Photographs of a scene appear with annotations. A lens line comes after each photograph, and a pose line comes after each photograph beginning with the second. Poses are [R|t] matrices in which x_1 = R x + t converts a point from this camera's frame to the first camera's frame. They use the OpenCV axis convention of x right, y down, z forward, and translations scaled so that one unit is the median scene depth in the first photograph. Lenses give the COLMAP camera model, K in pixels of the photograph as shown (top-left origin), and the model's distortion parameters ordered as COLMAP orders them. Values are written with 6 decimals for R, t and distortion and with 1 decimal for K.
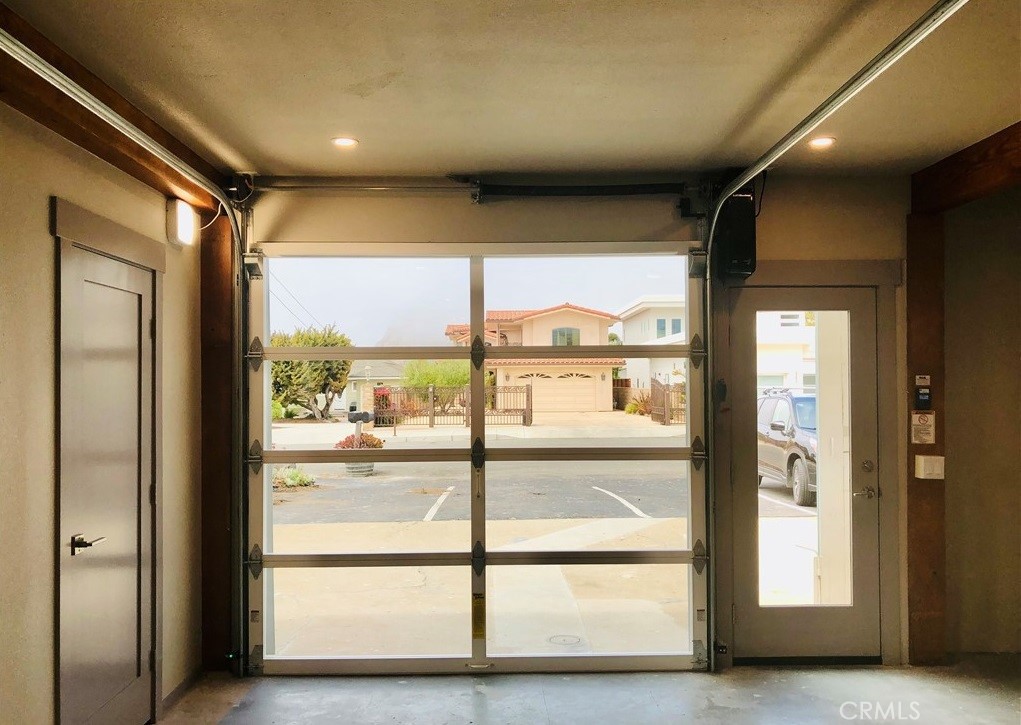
lens RADIAL K [[780.2, 0, 472.5], [0, 780.2, 363.2], [0, 0, 1]] dist [0.004748, -0.000787]
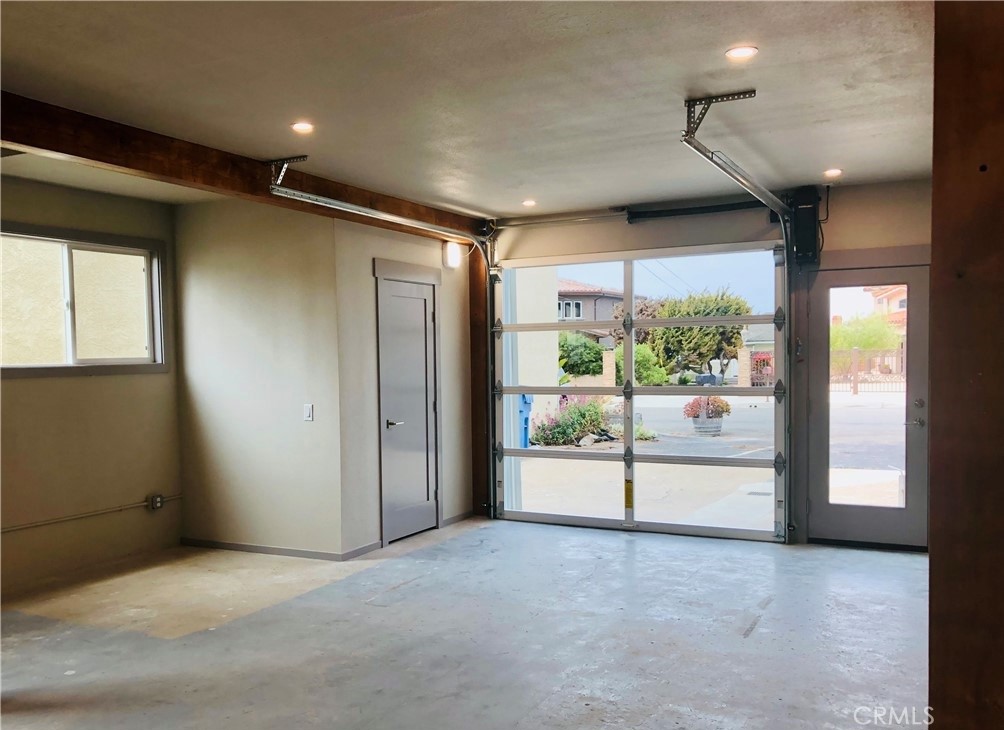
lens RADIAL K [[872.9, 0, 502.0], [0, 872.9, 365.0], [0, 0, 1]] dist [0.025182, -0.002472]
pose [[0.888772, -0.002853, -0.458341, 0.565360], [0.022797, 0.999018, 0.037988, -0.004146], [0.457782, -0.044212, 0.887964, -0.630849]]
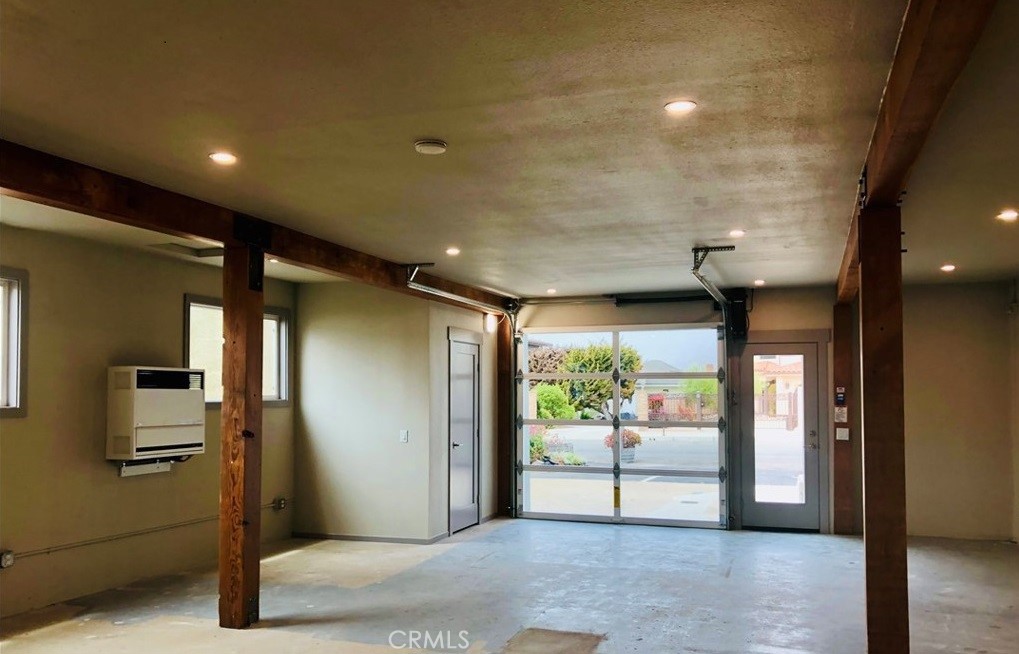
lens RADIAL K [[806.5, 0, 526.8], [0, 806.5, 326.7], [0, 0, 1]] dist [0.042002, -0.002785]
pose [[0.949539, -0.020247, -0.312995, 0.472853], [0.003883, 0.998596, -0.052820, -0.033018], [0.313625, 0.048940, 0.948285, -1.212594]]
